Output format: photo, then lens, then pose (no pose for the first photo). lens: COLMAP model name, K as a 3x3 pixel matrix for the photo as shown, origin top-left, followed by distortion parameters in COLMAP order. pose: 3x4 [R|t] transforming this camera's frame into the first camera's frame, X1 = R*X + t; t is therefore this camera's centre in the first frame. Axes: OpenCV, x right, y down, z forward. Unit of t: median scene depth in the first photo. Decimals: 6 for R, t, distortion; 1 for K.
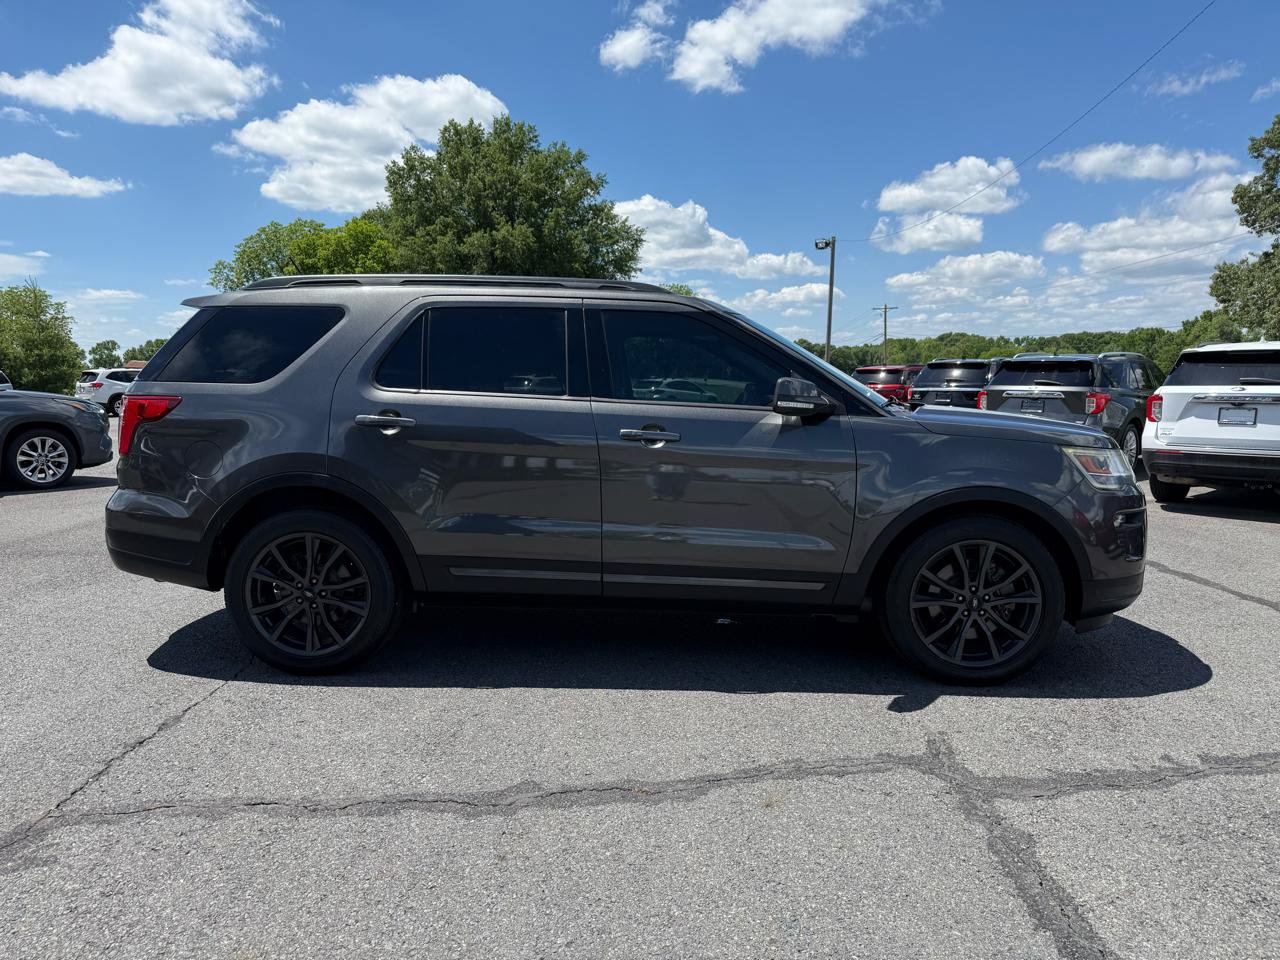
lens RADIAL K [[1022.1, 0, 595.0], [0, 1022.1, 492.7], [0, 0, 1]] dist [0.044400, -0.054200]
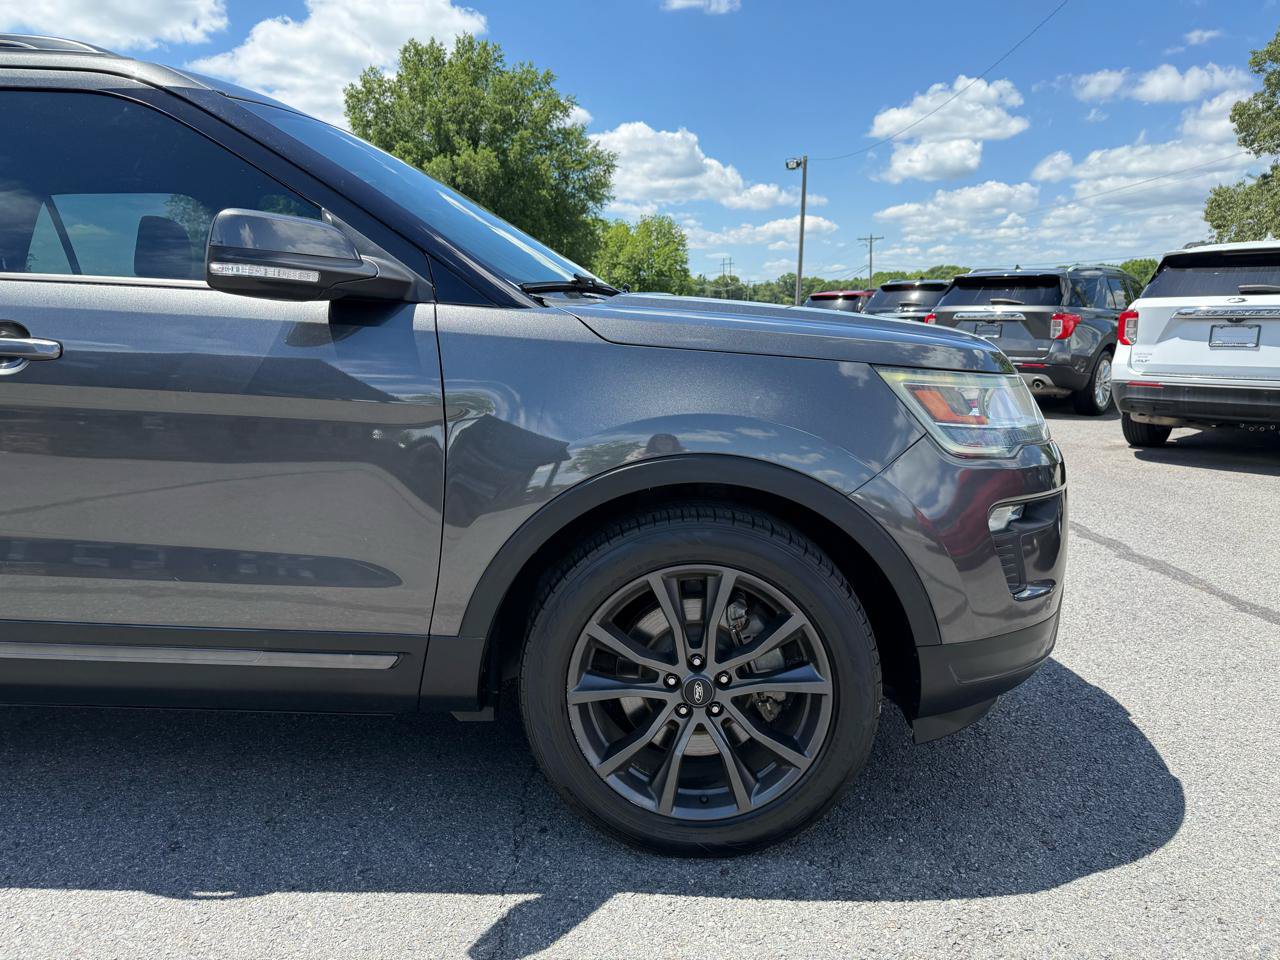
lens RADIAL K [[939.5, 0, 640.0], [0, 939.5, 480.0], [0, 0, 1]] dist [-0.002043, -0.002356]
pose [[0.999980, -0.006393, -0.000024, 0.074050], [0.006384, 0.998423, 0.055778, -0.003886], [-0.000332, -0.055777, 0.998443, 0.122268]]
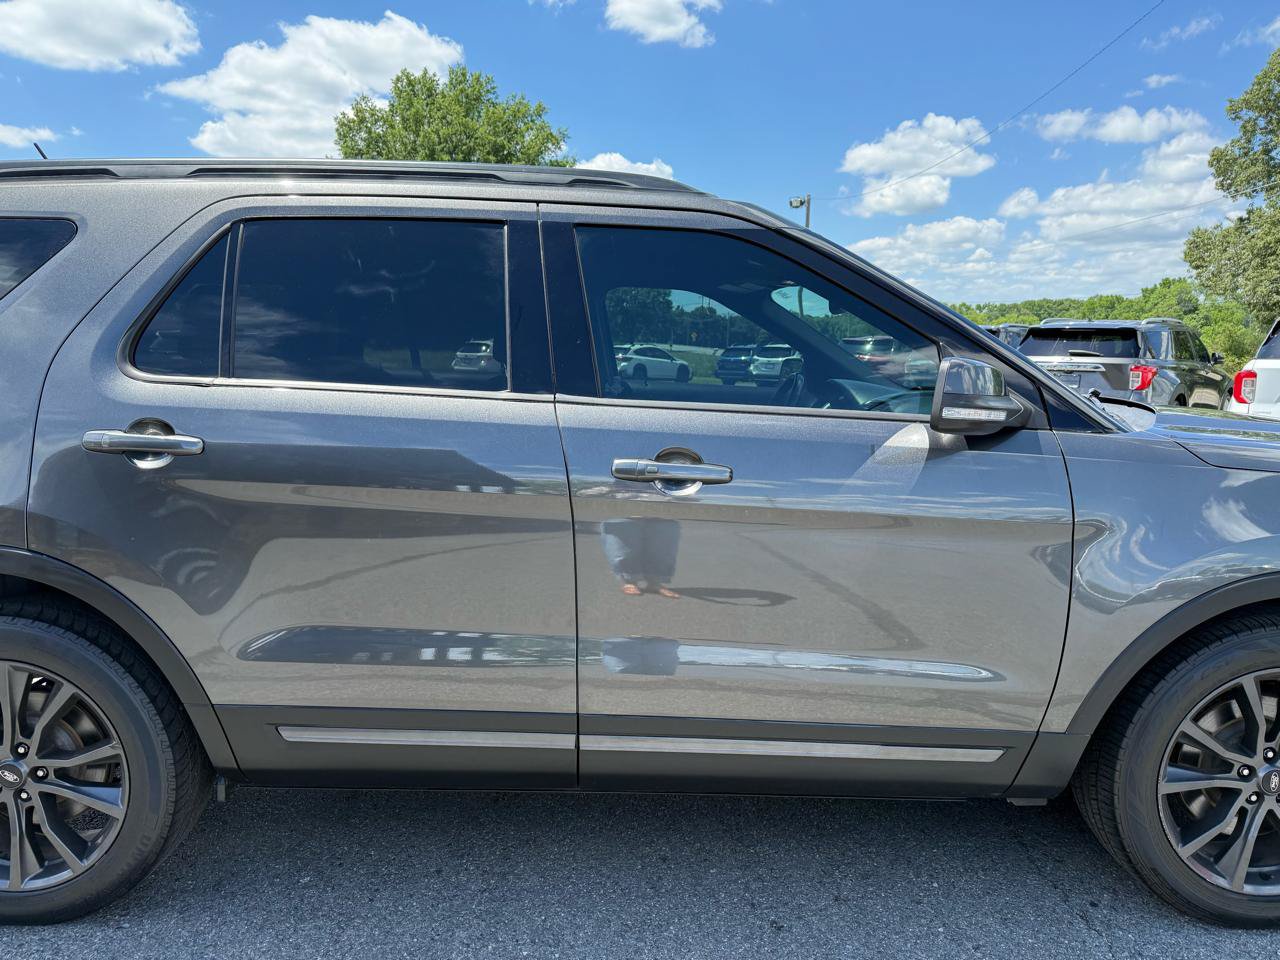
lens RADIAL K [[950.1, 0, 594.7], [0, 950.1, 480.8], [0, 0, 1]] dist [-0.002614, 0.000229]
pose [[0.999177, -0.002824, 0.040469, -0.000801], [0.001438, 0.999413, 0.034227, -0.014497], [-0.040542, -0.034141, 0.998594, 0.114464]]
